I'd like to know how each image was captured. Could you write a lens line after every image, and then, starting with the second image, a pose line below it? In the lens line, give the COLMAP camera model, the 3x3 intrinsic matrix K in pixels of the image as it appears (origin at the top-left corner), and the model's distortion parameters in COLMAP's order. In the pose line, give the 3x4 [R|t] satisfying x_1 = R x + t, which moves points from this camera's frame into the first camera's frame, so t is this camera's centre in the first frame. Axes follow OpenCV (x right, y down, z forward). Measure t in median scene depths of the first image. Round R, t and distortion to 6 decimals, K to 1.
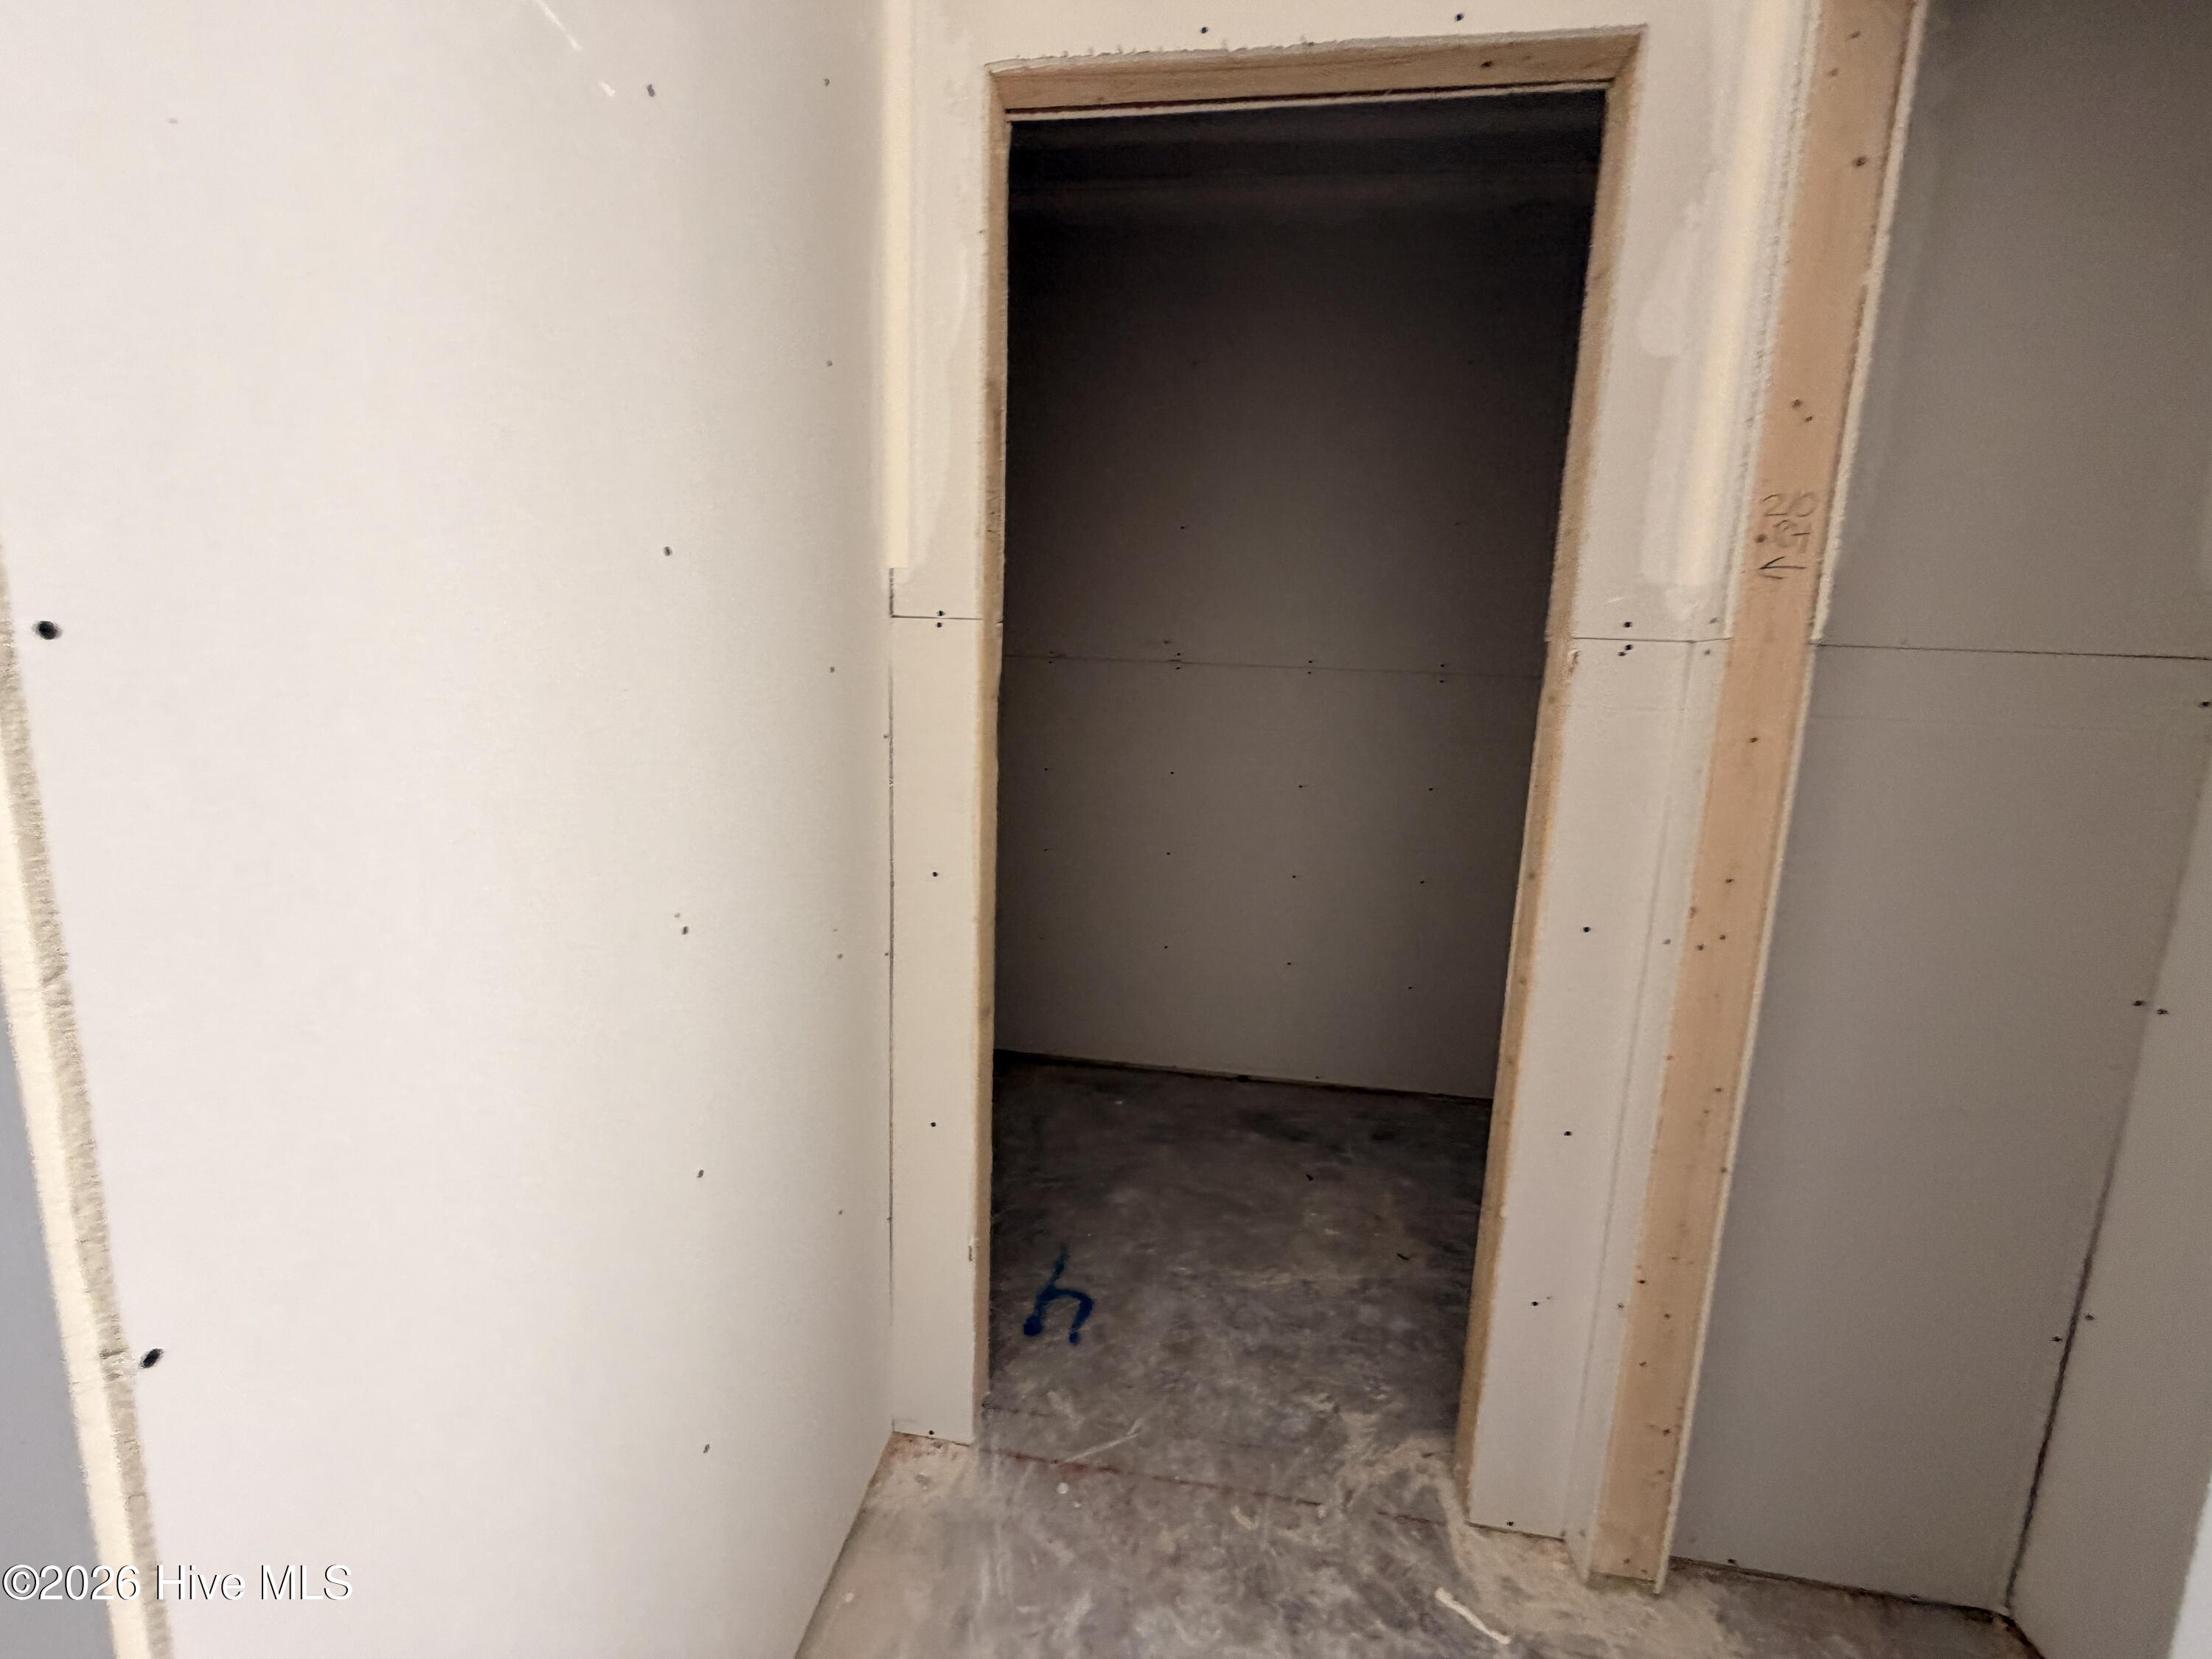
lens RADIAL K [[888.1, 0, 1118.6], [0, 888.1, 845.4], [0, 0, 1]] dist [0.000540, 0.000095]
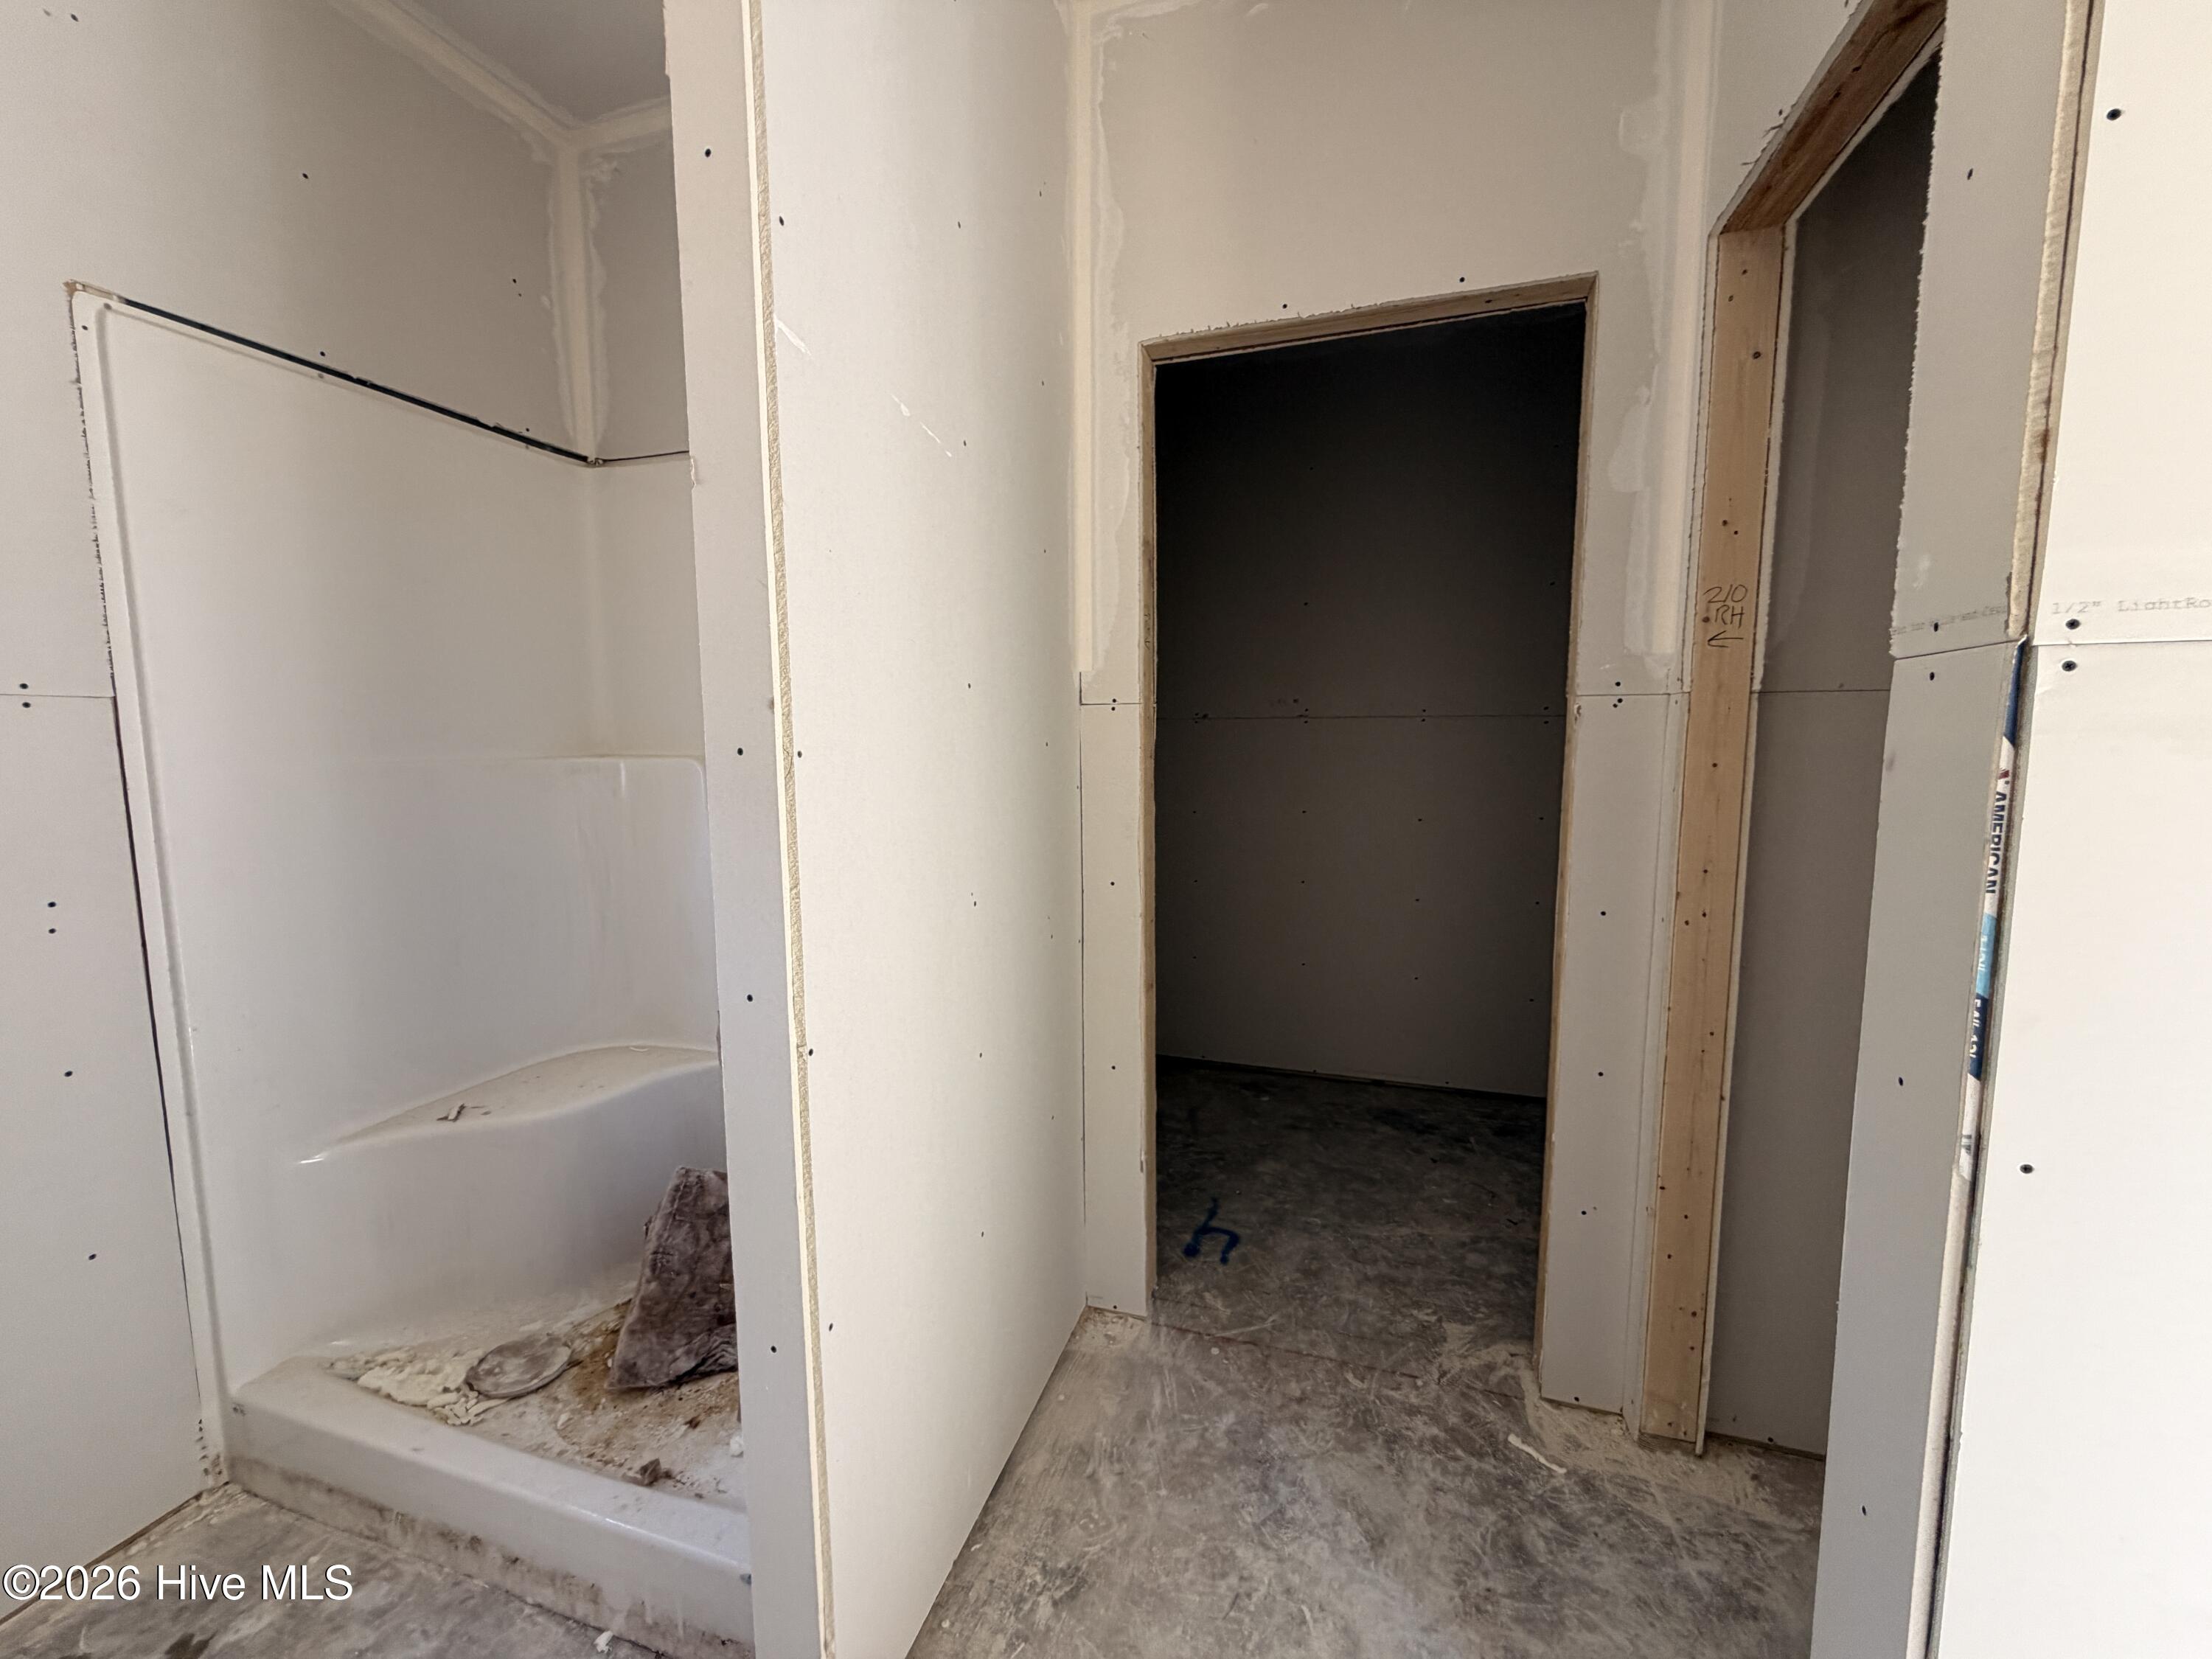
lens RADIAL K [[880.2, 0, 1106.0], [0, 880.2, 829.5], [0, 0, 1]] dist [0.000526, -0.000099]
pose [[0.982068, -0.027757, -0.186473, 0.045112], [0.013872, 0.997060, -0.075358, 0.052029], [0.188016, 0.071420, 0.979566, -0.372449]]
